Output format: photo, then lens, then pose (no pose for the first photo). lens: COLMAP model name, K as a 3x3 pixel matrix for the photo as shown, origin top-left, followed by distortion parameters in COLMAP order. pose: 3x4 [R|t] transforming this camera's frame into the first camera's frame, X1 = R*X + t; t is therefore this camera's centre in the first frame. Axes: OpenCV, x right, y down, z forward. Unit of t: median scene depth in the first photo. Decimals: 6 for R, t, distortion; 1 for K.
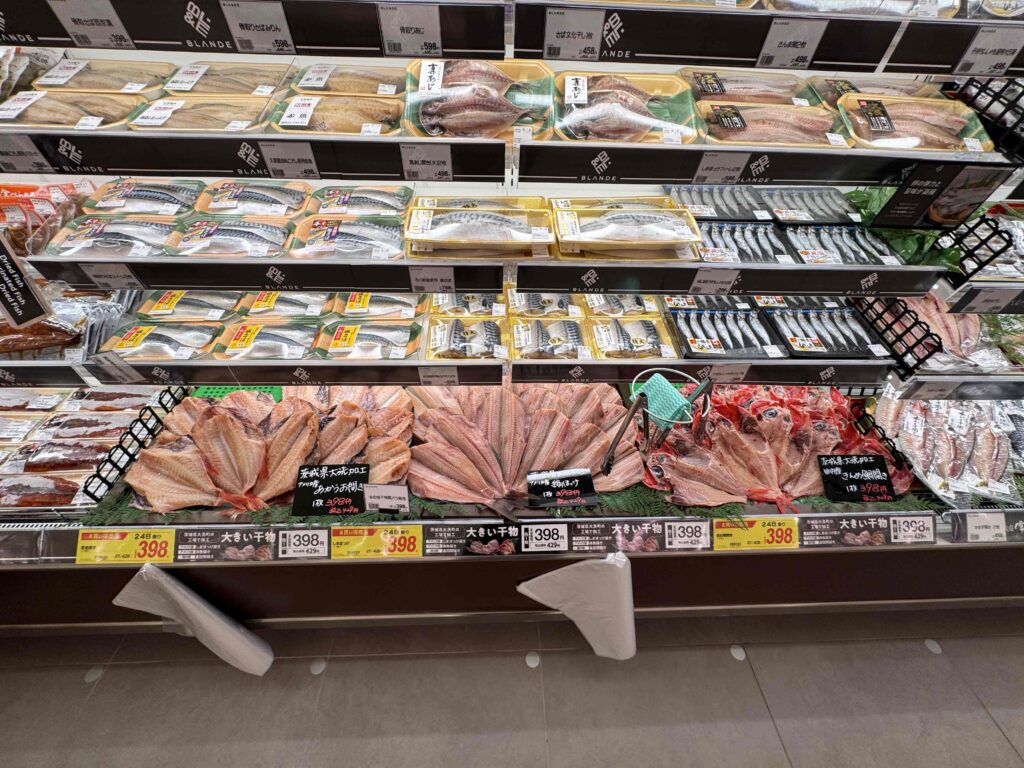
lens RADIAL K [[407.8, 0, 511.6], [0, 407.8, 378.3], [0, 0, 1]] dist [-0.003192, -0.000130]
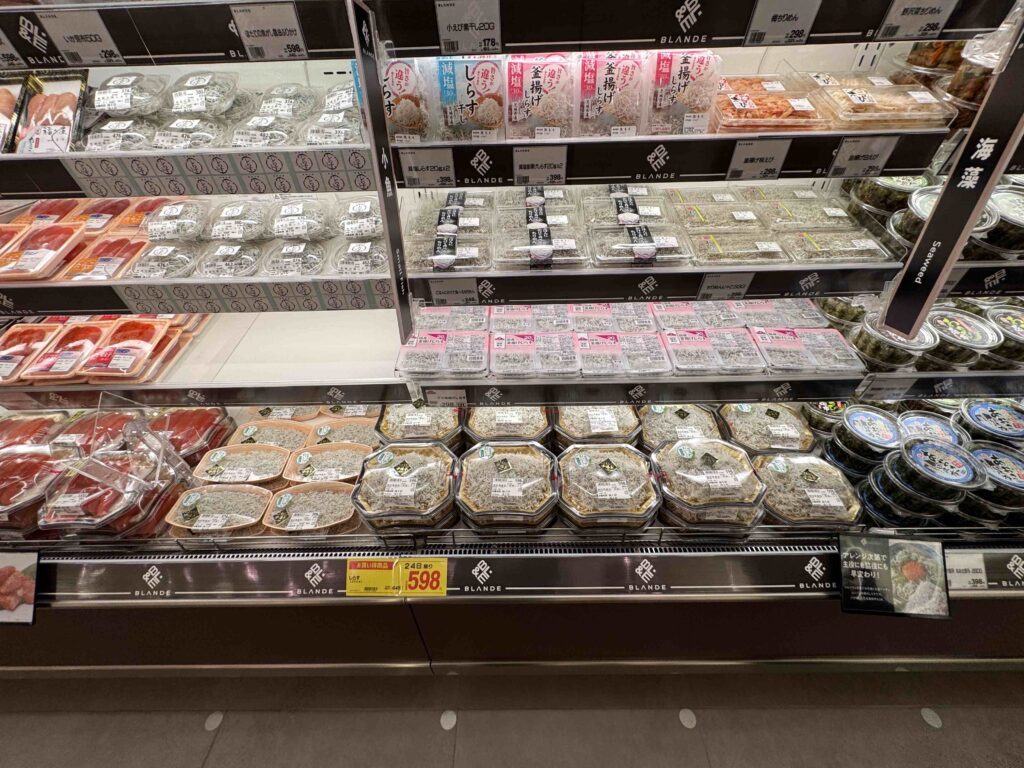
lens RADIAL K [[449.7, 0, 512.0], [0, 449.7, 384.0], [0, 0, 1]] dist [0.004876, -0.000526]
pose [[0.998160, -0.016838, -0.058254, 0.284069], [0.014979, 0.999369, -0.032217, 0.000001], [0.058759, 0.031285, 0.997782, 0.011446]]
